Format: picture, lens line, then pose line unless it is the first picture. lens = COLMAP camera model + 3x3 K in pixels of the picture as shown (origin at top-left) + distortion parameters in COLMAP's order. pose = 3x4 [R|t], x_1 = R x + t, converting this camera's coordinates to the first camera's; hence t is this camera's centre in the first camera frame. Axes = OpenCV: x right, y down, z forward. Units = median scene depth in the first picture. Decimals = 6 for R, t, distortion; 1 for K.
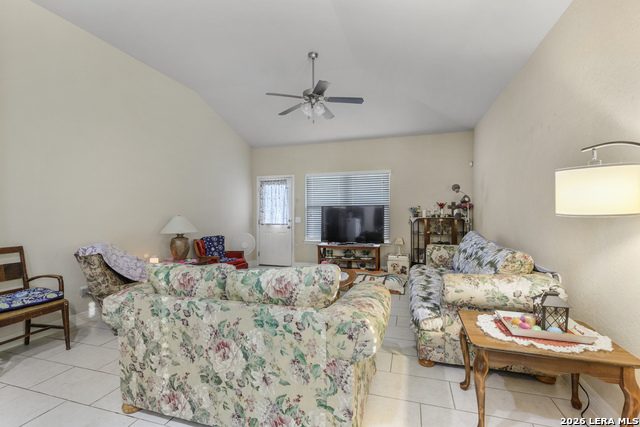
lens RADIAL K [[282.4, 0, 324.5], [0, 282.4, 211.5], [0, 0, 1]] dist [0.003259, -0.000030]
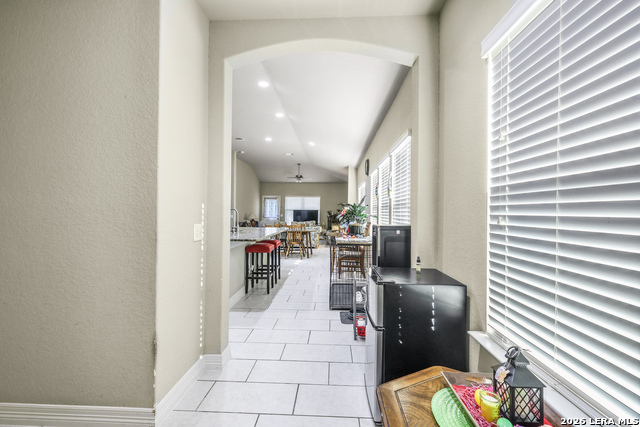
lens RADIAL K [[282.4, 0, 324.5], [0, 282.4, 211.5], [0, 0, 1]] dist [0.003259, -0.000030]
pose [[0.957484, 0.019742, 0.287811, -0.504383], [-0.019871, 0.999799, -0.002475, -0.004454], [-0.287802, -0.003349, 0.957684, -1.583812]]
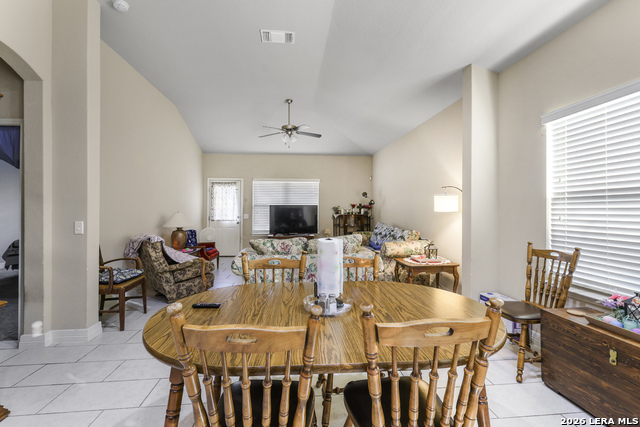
lens RADIAL K [[289.4, 0, 320.6], [0, 289.4, 203.1], [0, 0, 1]] dist [0.000517, 0.000016]
pose [[0.912097, 0.016091, 0.409660, -0.364988], [-0.007180, 0.999703, -0.023281, -0.000586], [-0.409913, 0.018293, 0.911941, -0.296033]]
